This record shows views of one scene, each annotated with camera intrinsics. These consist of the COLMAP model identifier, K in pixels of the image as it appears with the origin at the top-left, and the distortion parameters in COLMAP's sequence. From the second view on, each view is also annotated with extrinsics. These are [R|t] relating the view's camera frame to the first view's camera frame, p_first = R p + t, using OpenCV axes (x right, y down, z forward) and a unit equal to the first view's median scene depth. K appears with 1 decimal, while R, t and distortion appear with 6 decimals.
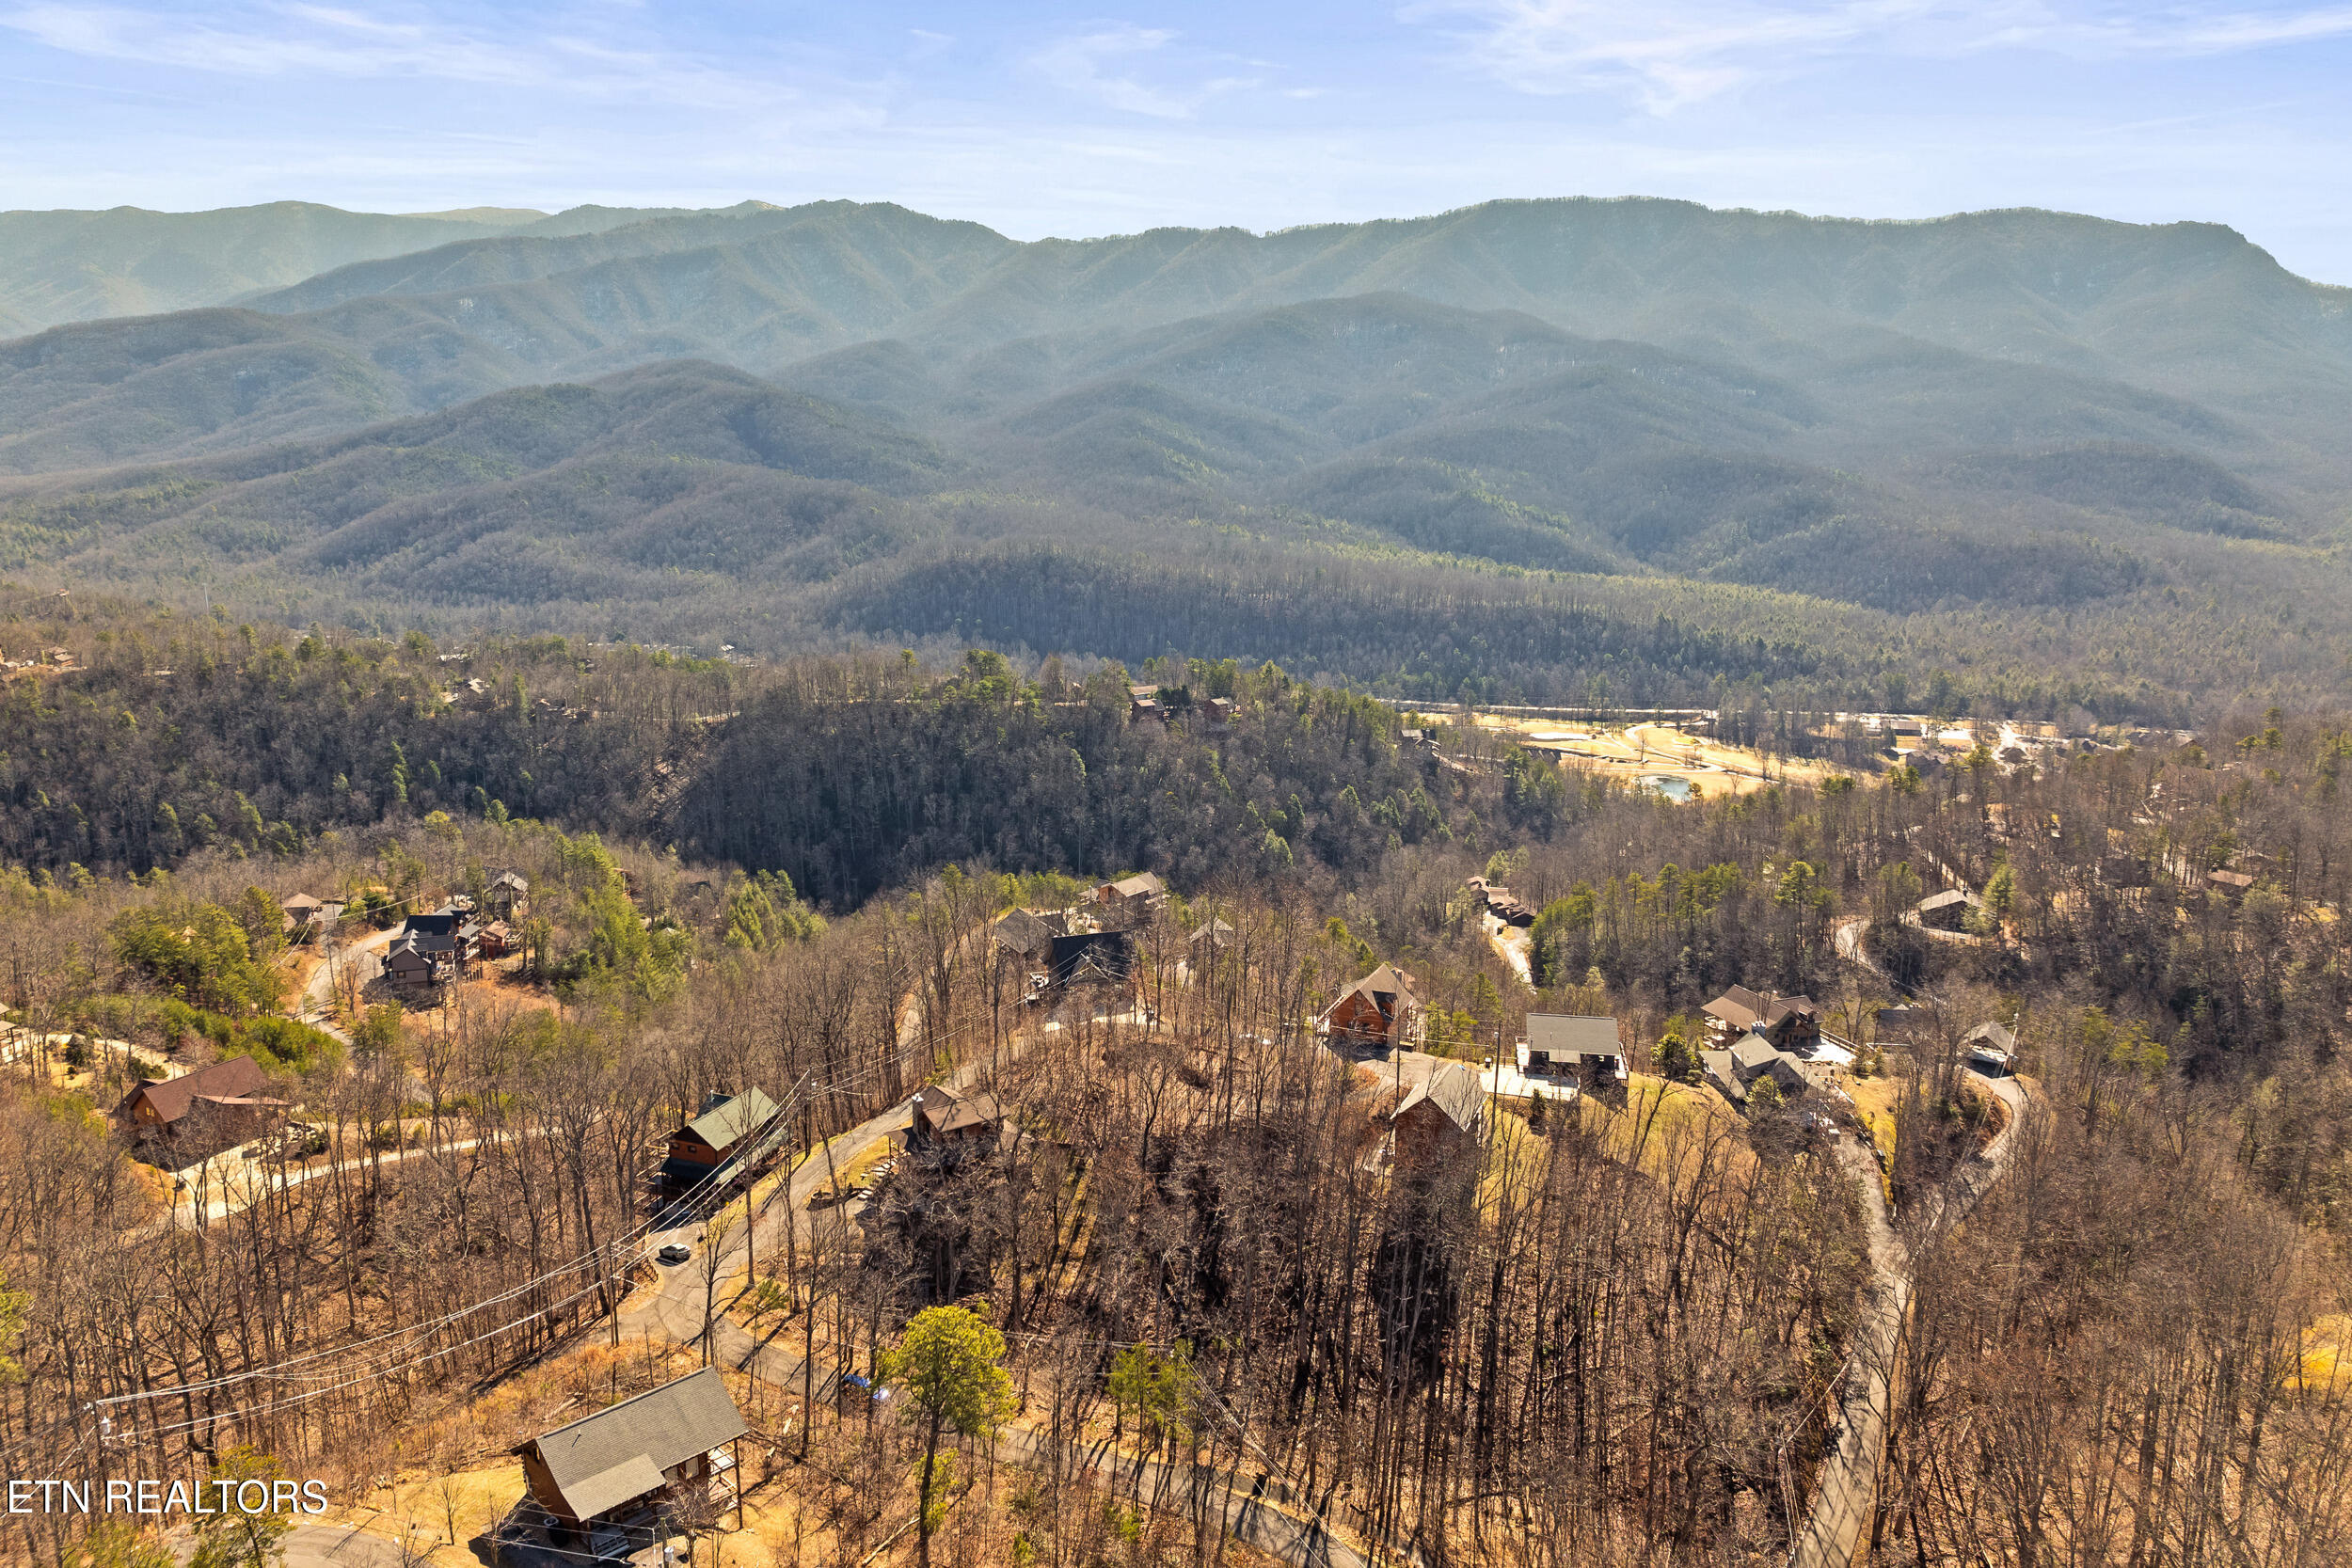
lens RADIAL K [[1640.0, 0, 1189.1], [0, 1640.0, 792.7], [0, 0, 1]] dist [-0.043344, 0.000252]
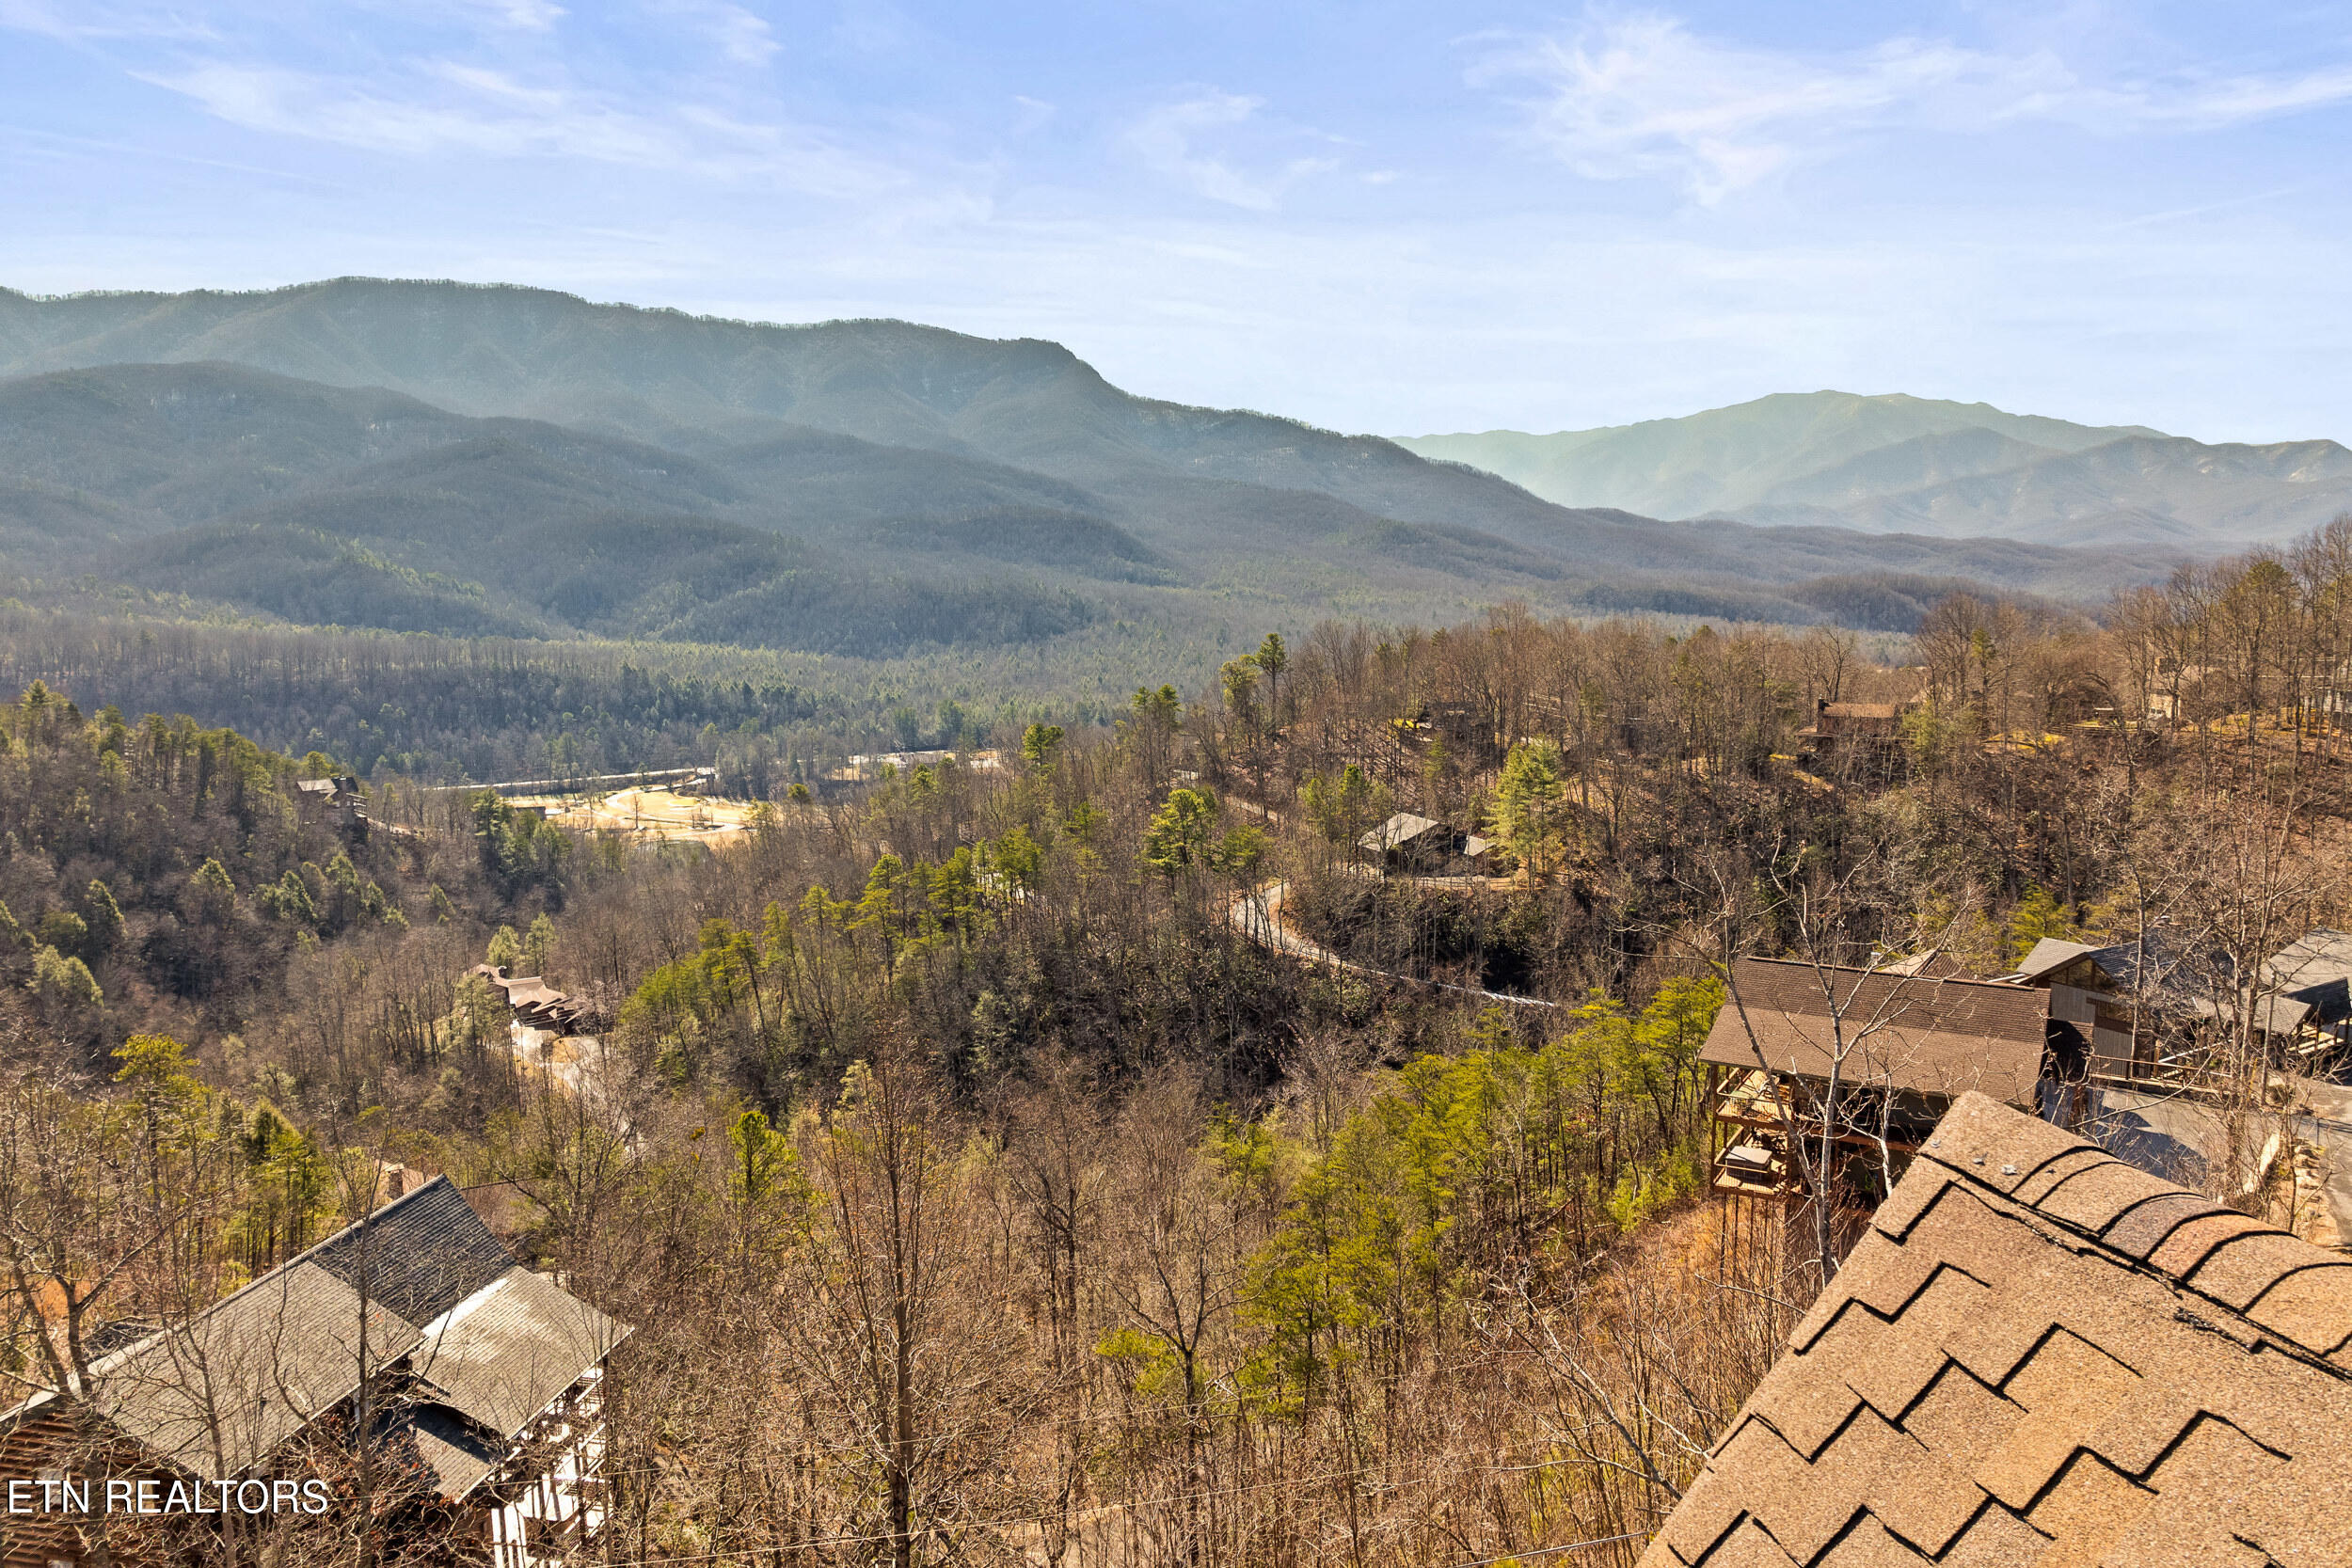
lens RADIAL K [[1640.1, 0, 1176.0], [0, 1640.1, 784.0], [0, 0, 1]] dist [-0.037963, 0.000644]
pose [[0.802614, -0.089179, 0.589794, 0.014355], [0.135483, 0.990174, -0.034653, 0.013404], [-0.580908, 0.107720, 0.806810, 0.132387]]
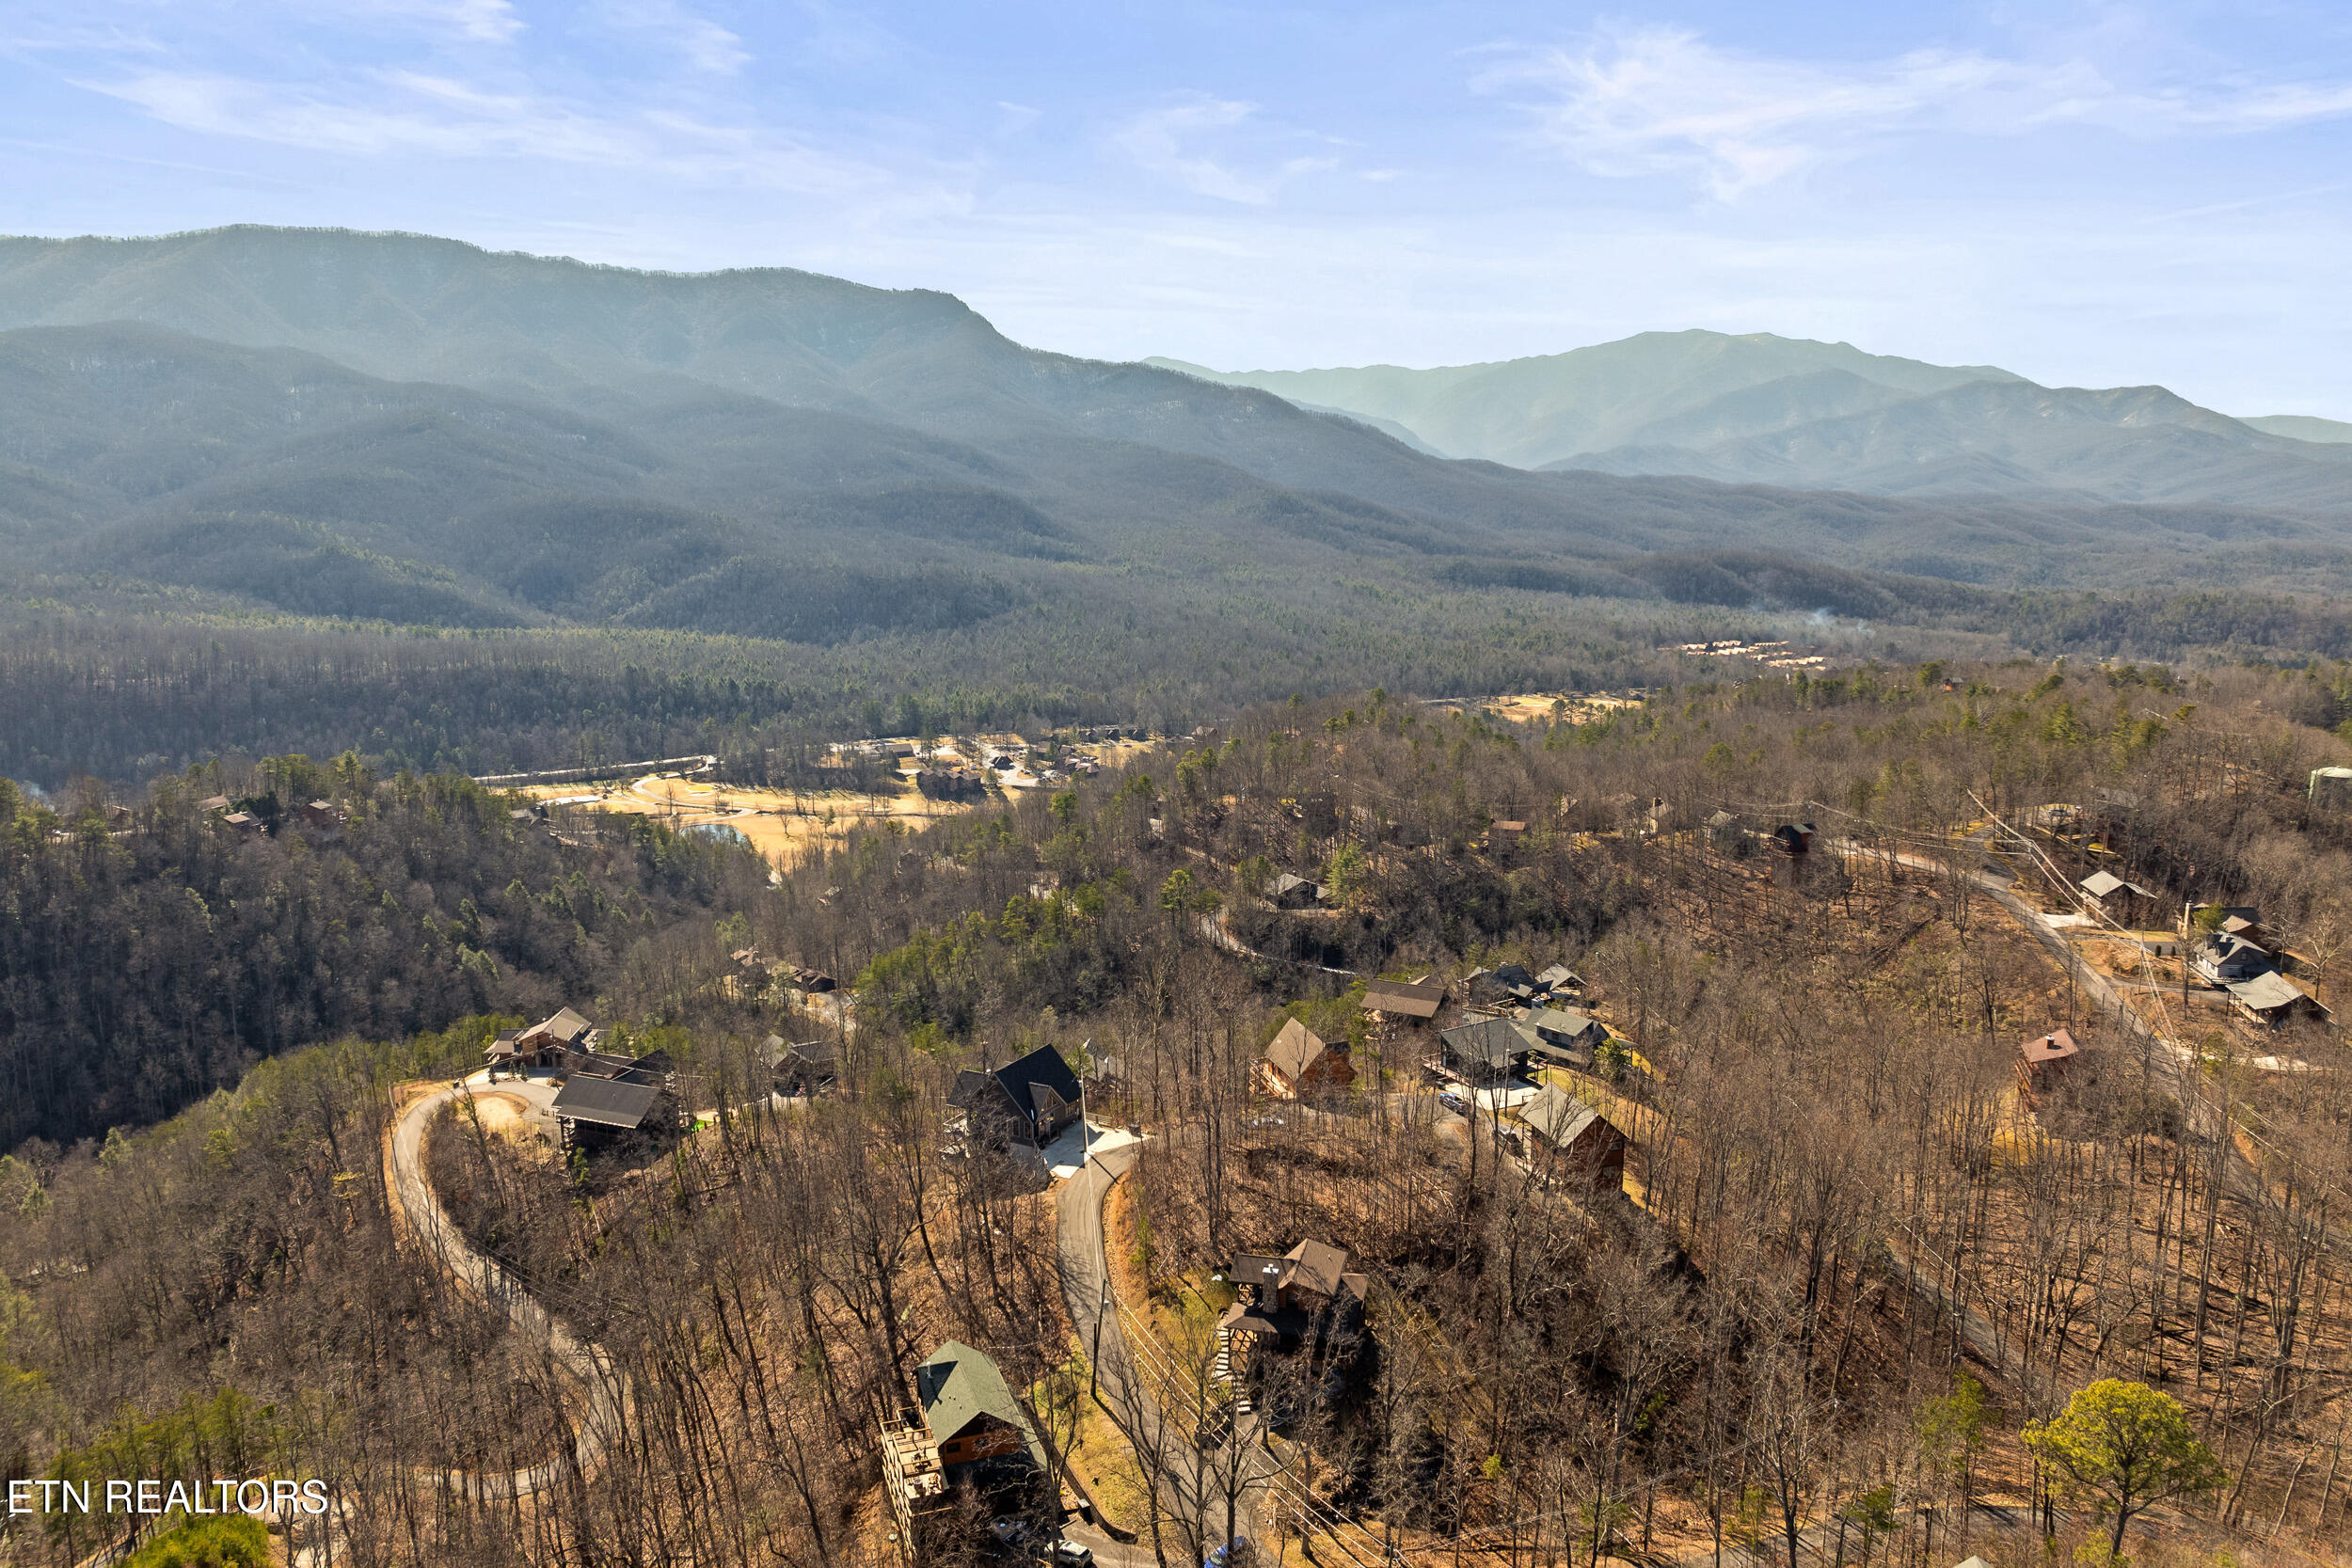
lens RADIAL K [[1640.0, 0, 1189.1], [0, 1640.0, 792.7], [0, 0, 1]] dist [-0.043344, 0.000252]
pose [[0.753631, -0.125167, 0.645270, -0.072421], [0.142435, 0.989474, 0.025580, -0.008185], [-0.641679, 0.072631, 0.763526, 0.037382]]
